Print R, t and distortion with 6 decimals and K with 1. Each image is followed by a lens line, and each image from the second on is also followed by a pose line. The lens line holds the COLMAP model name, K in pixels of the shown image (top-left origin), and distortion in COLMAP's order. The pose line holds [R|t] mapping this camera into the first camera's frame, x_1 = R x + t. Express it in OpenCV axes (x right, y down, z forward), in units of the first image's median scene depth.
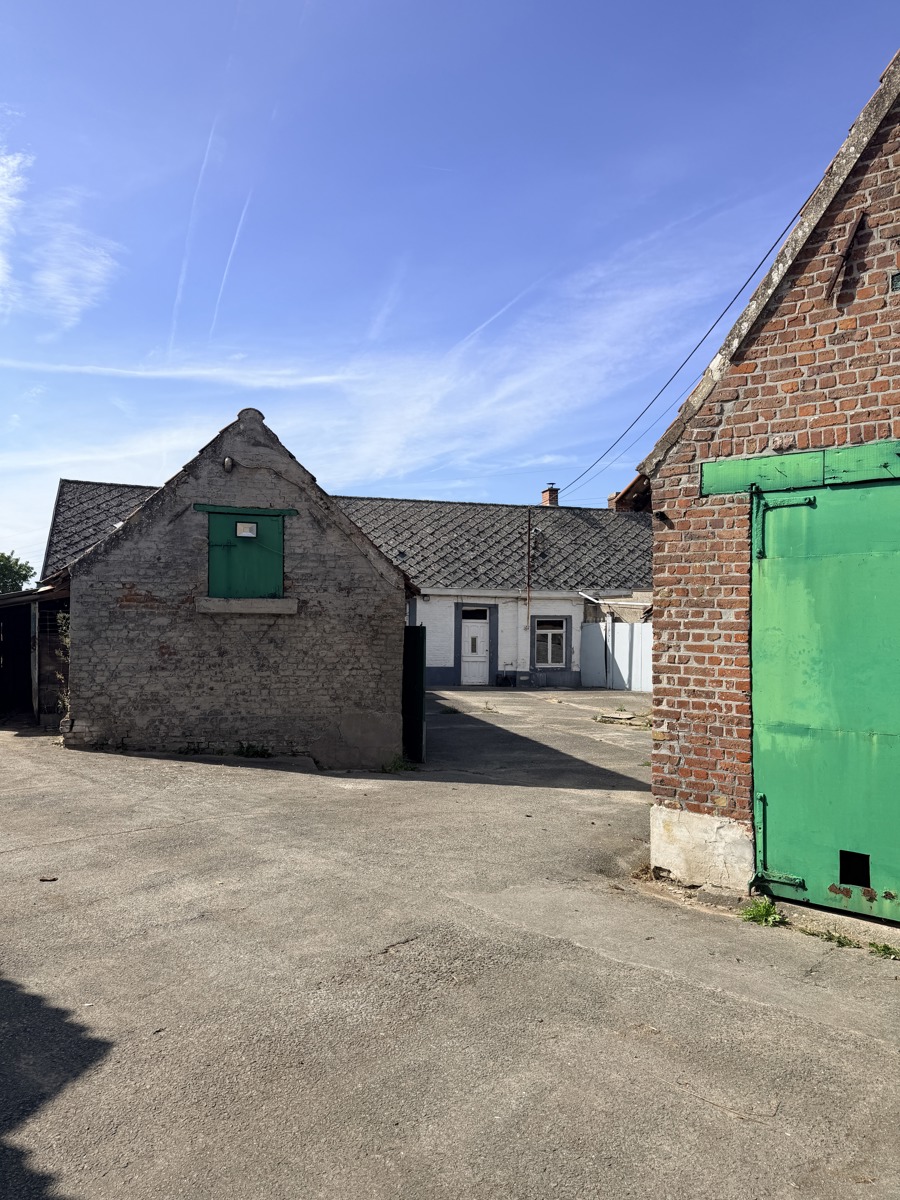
lens RADIAL K [[851.1, 0, 450.0], [0, 851.1, 600.0], [0, 0, 1]] dist [-0.008984, -0.010118]
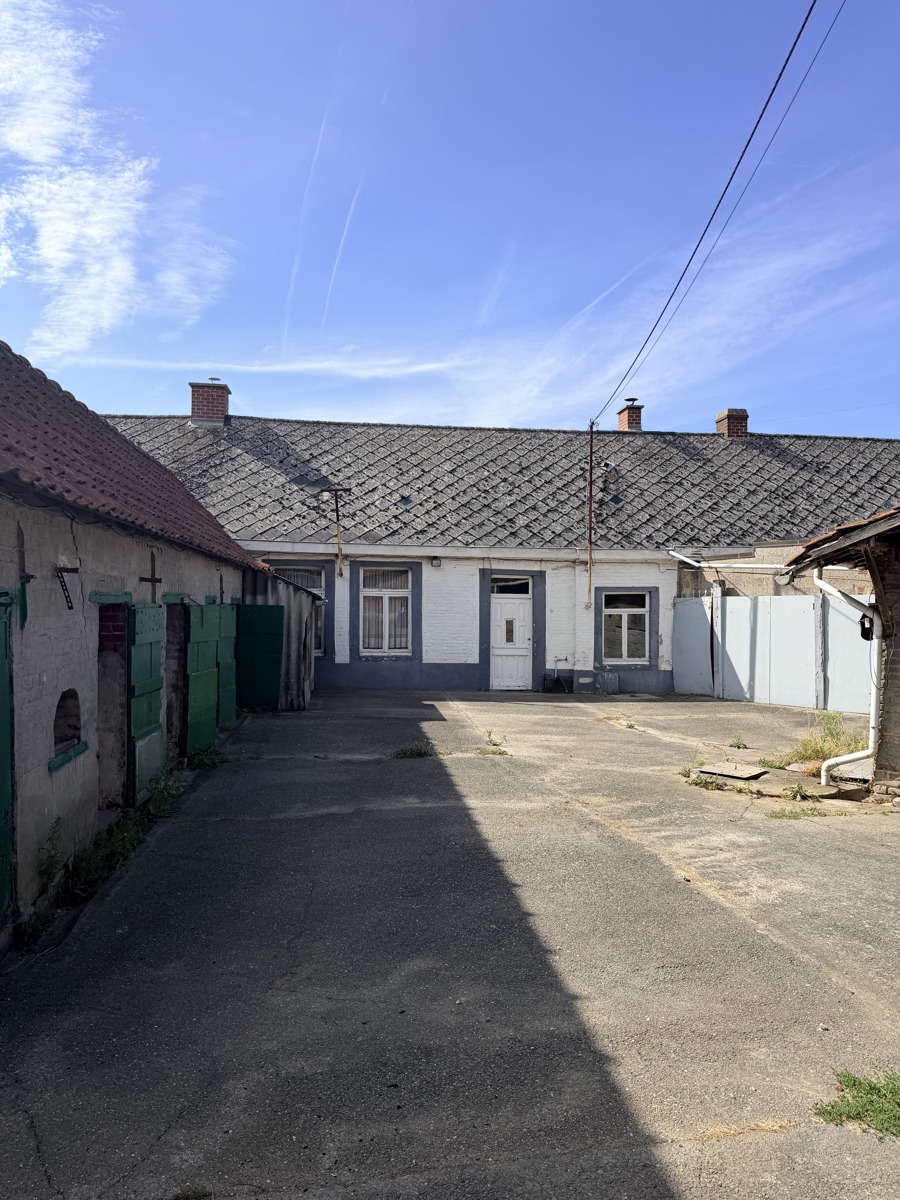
lens RADIAL K [[838.7, 0, 450.0], [0, 838.7, 600.0], [0, 0, 1]] dist [0.091590, -0.086735]
pose [[0.991189, -0.007613, -0.132236, 0.068349], [0.009923, 0.999809, 0.016818, 0.015812], [0.132082, -0.017982, 0.991076, 0.322590]]
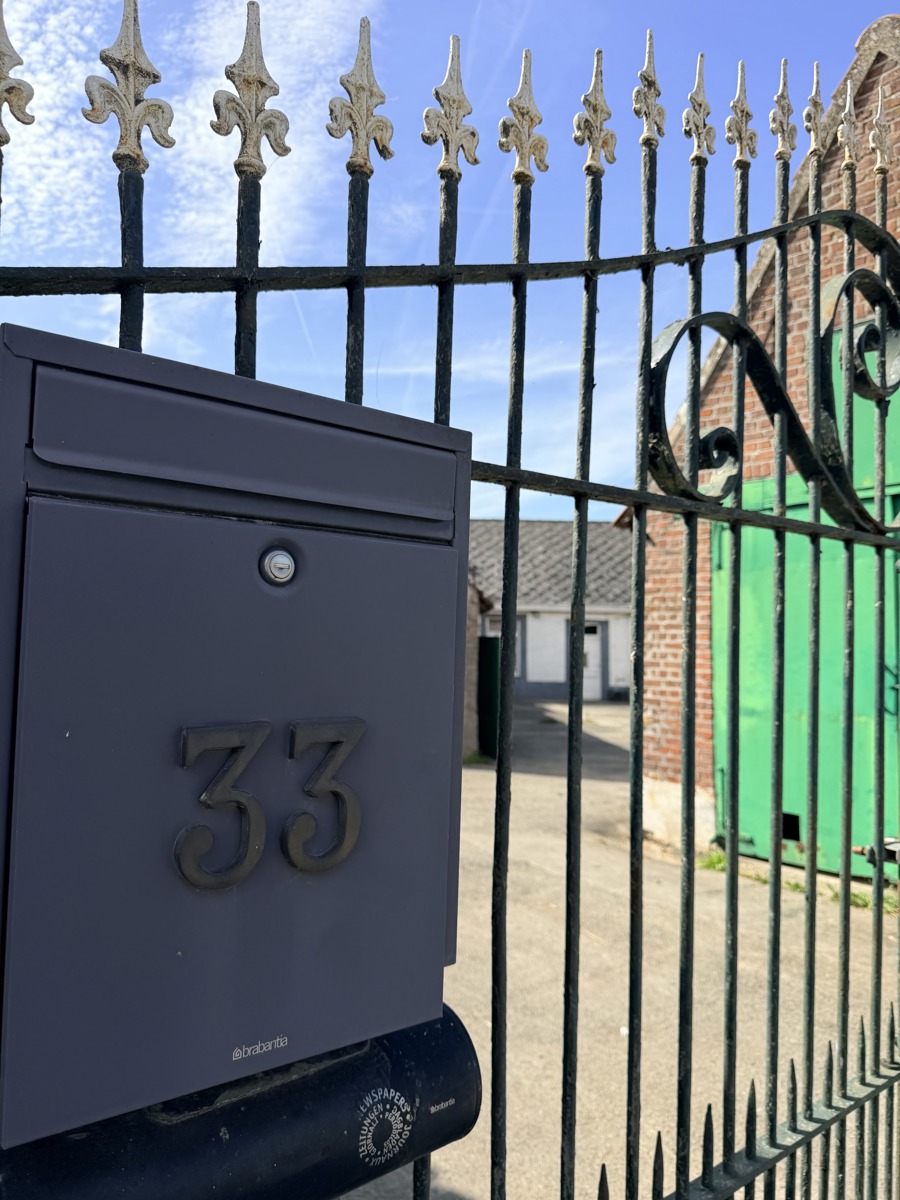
lens RADIAL K [[894.7, 0, 450.0], [0, 894.7, 600.0], [0, 0, 1]] dist [-0.006910, -0.003458]
pose [[0.985814, -0.011885, -0.167421, 0.047473], [0.007949, 0.999677, -0.024160, 0.004945], [0.167654, 0.022486, 0.985589, -0.073791]]
